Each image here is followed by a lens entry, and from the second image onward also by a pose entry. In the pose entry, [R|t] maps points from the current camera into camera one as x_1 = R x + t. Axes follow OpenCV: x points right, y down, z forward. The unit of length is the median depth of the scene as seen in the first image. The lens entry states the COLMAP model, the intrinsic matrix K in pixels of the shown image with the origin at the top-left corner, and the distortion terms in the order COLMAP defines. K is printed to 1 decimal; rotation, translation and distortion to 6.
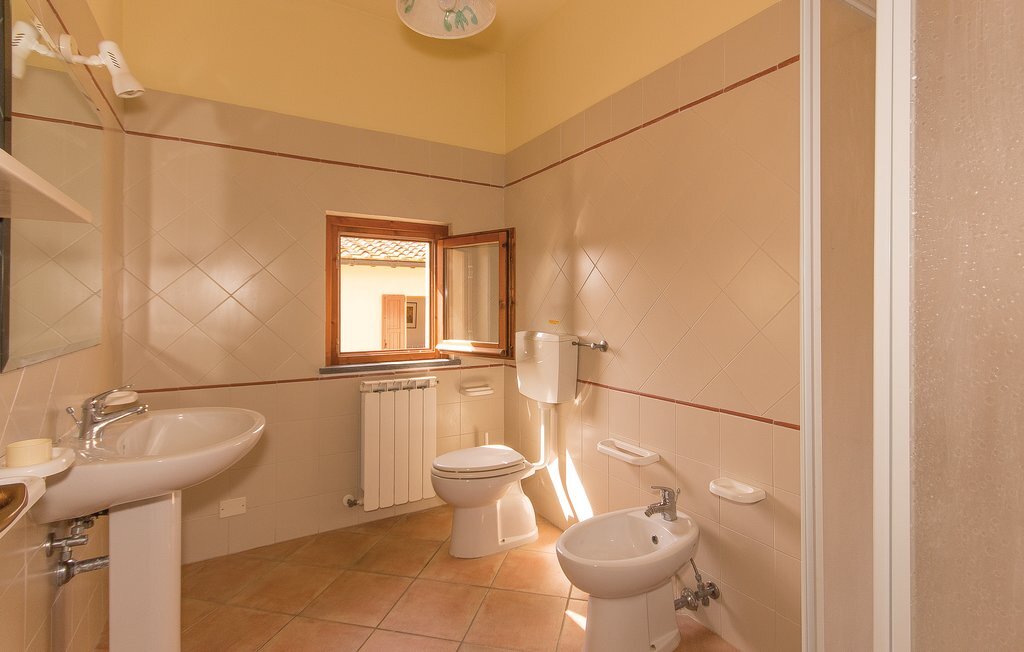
lens RADIAL K [[473.1, 0, 512.0], [0, 473.1, 326.0], [0, 0, 1]] dist [0.002701, 0.000717]
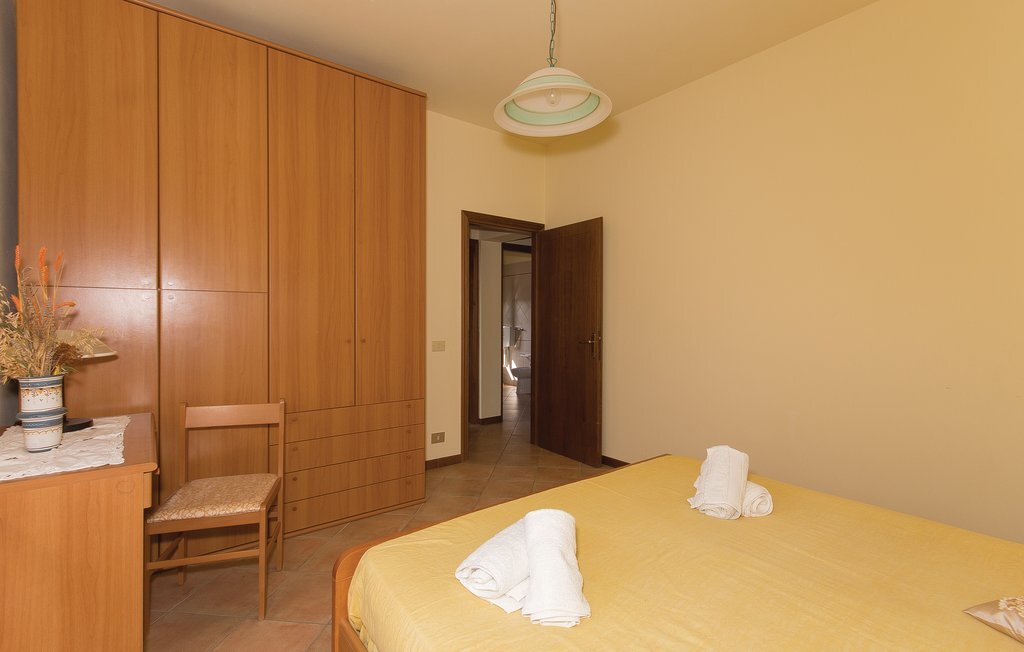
lens RADIAL K [[473.1, 0, 512.0], [0, 473.1, 326.0], [0, 0, 1]] dist [0.002701, 0.000717]
pose [[0.989801, 0.001251, 0.142455, -0.362458], [-0.002005, 0.999985, 0.005153, -0.002884], [-0.142446, -0.005386, 0.989788, -2.324680]]
